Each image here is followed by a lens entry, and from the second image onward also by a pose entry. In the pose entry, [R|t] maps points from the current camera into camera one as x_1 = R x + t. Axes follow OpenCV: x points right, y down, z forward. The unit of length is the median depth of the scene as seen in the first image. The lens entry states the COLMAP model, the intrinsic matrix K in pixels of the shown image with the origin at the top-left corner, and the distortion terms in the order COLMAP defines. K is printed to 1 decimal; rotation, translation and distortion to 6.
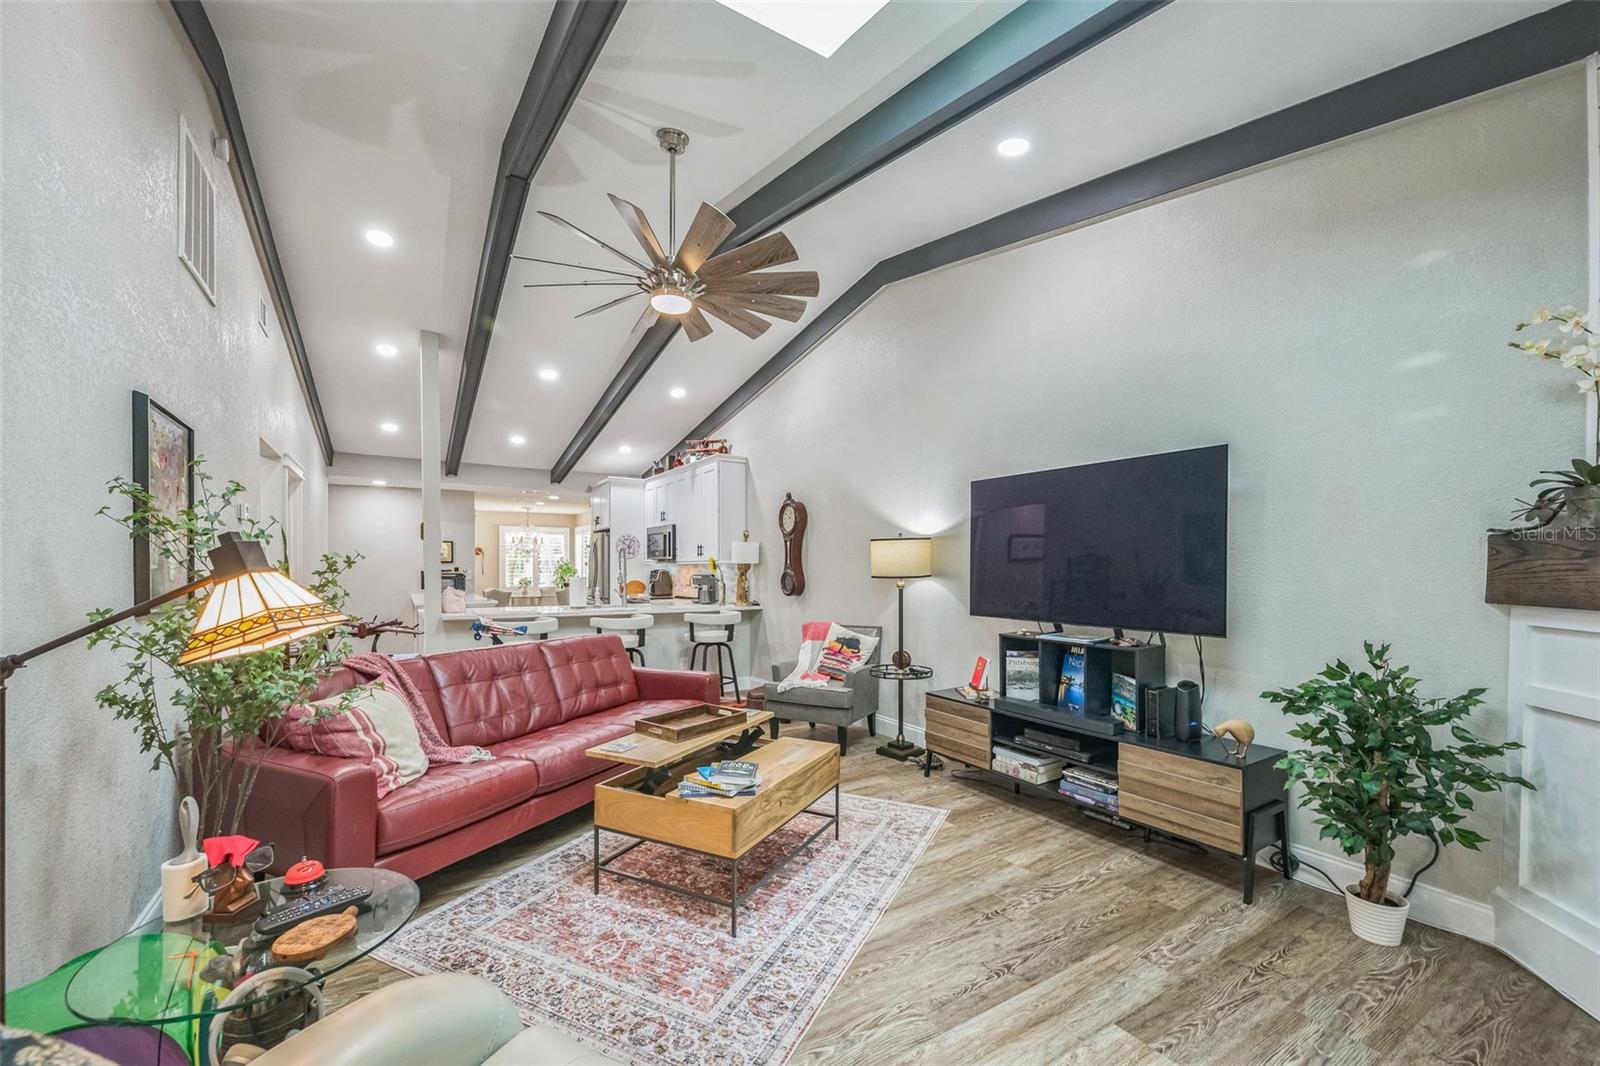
lens RADIAL K [[642.1, 0, 795.6], [0, 642.1, 569.6], [0, 0, 1]] dist [0.009198, -0.000798]
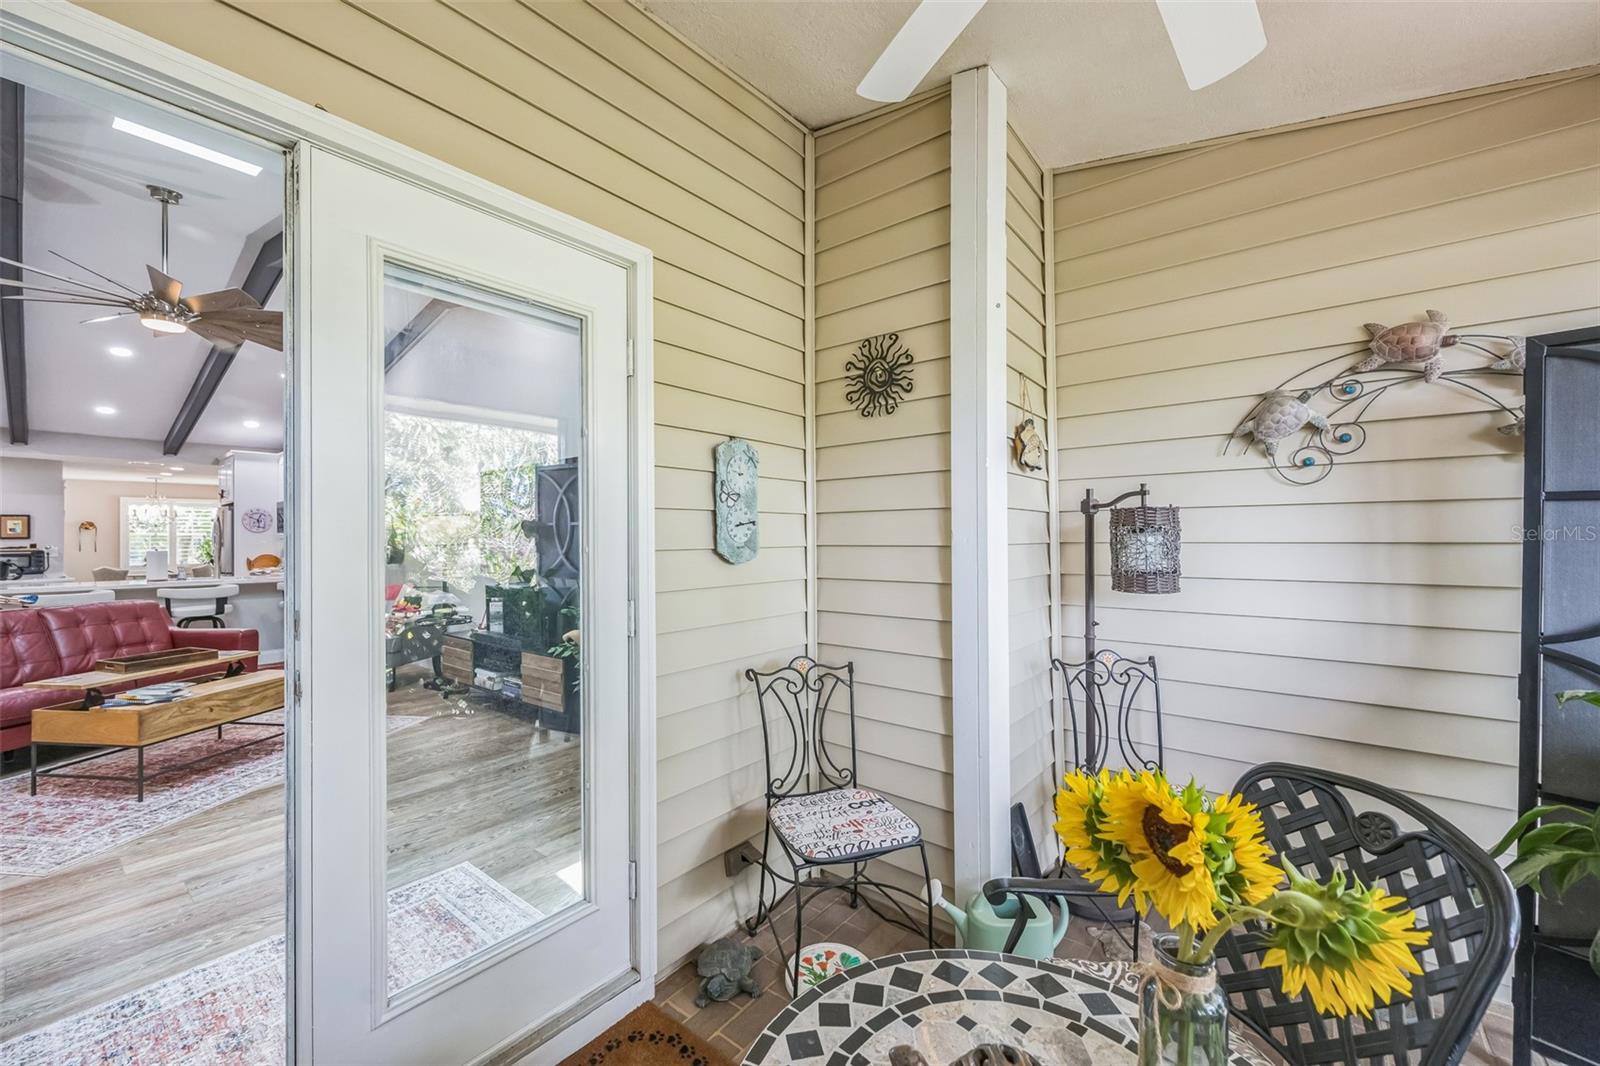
lens RADIAL K [[642.1, 0, 799.6], [0, 642.1, 528.7], [0, 0, 1]] dist [0.009198, -0.000798]
pose [[0.950204, -0.007457, 0.311538, 0.530350], [0.013342, 0.999770, -0.016763, 0.012190], [-0.311342, 0.020085, 0.950086, -0.508424]]
